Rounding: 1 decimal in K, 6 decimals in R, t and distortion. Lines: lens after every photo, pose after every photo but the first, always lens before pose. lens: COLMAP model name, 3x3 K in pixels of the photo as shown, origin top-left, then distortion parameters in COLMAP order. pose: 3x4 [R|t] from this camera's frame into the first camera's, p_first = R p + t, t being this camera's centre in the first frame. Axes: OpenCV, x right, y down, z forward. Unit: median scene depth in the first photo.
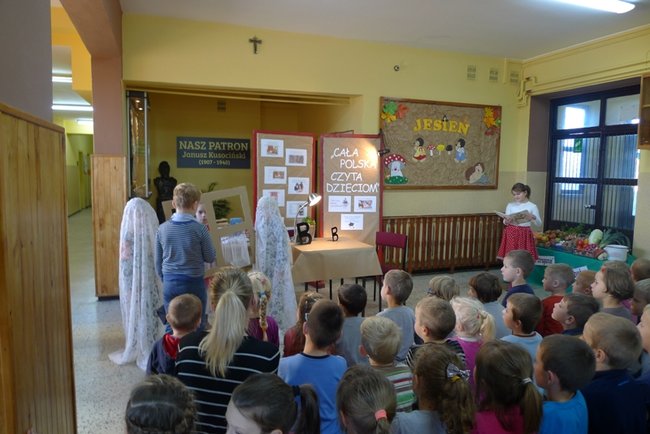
lens RADIAL K [[452.8, 0, 325.0], [0, 452.8, 217.0], [0, 0, 1]] dist [-0.028851, -0.003640]
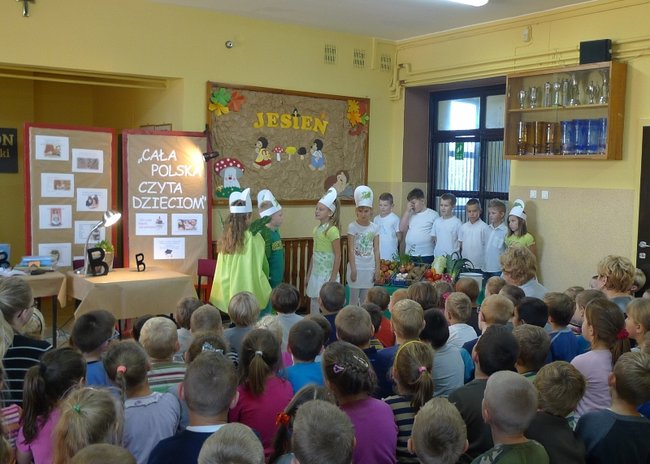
lens RADIAL K [[741.6, 0, 388.1], [0, 741.6, 247.0], [0, 0, 1]] dist [-0.015030, -0.057811]
pose [[0.953420, -0.014972, 0.301273, 0.035481], [0.016024, 0.999871, -0.001019, 0.015356], [-0.301219, 0.005799, 0.953537, -0.267027]]
